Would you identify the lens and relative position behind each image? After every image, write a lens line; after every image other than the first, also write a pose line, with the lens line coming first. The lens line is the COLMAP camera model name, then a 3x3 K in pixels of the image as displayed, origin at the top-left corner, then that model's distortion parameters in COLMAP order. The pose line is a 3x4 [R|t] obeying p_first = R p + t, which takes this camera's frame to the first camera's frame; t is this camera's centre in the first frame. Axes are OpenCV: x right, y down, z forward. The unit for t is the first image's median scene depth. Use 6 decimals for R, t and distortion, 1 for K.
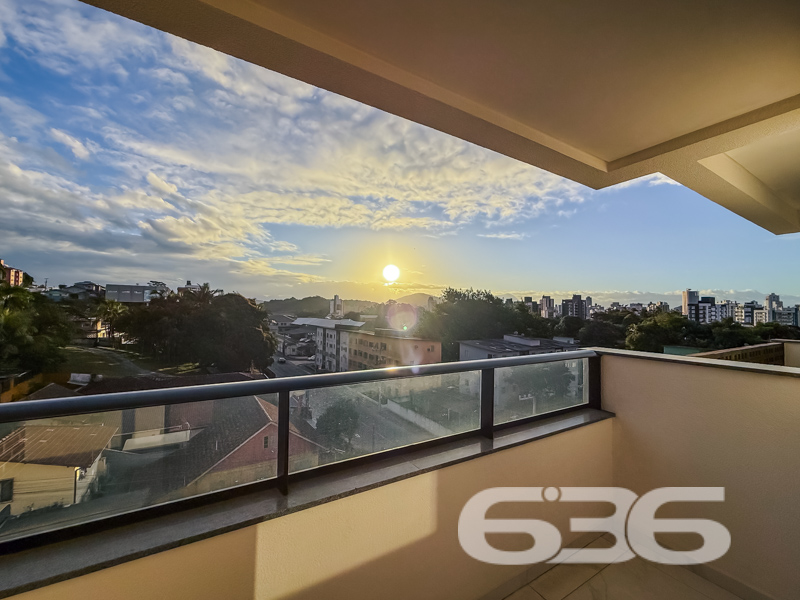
lens RADIAL K [[329.1, 0, 396.2], [0, 329.1, 319.5], [0, 0, 1]] dist [-0.001407, 0.000717]
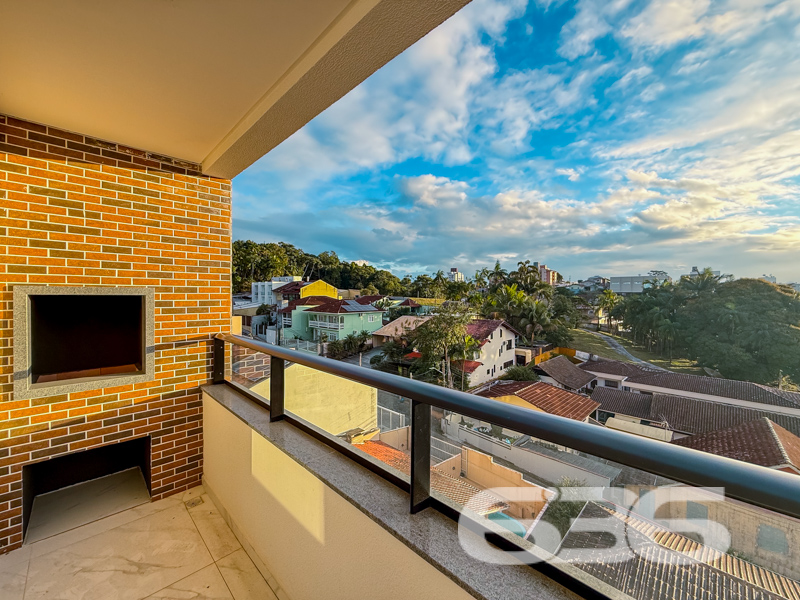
lens RADIAL K [[329.1, 0, 398.5], [0, 329.1, 294.0], [0, 0, 1]] dist [-0.001407, 0.000717]
pose [[0.261955, -0.016699, -0.964936, 0.083908], [-0.027597, 0.999312, -0.024786, -0.002405], [0.964685, 0.033122, 0.261314, 0.018787]]
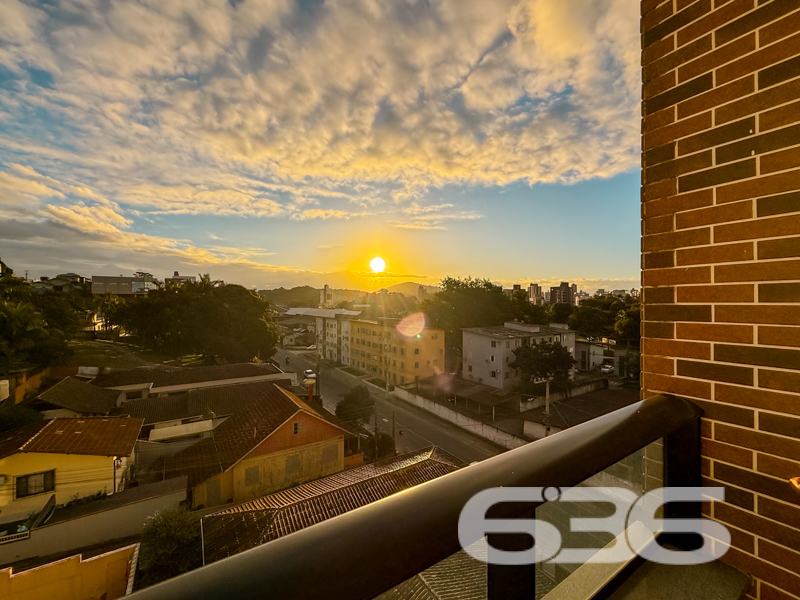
lens RADIAL K [[329.1, 0, 393.7], [0, 329.1, 316.0], [0, 0, 1]] dist [-0.001407, 0.000717]
pose [[0.999243, -0.012993, 0.036664, -0.131951], [0.012147, 0.999657, 0.023209, -0.000503], [-0.036953, -0.022746, 0.999058, -0.037706]]
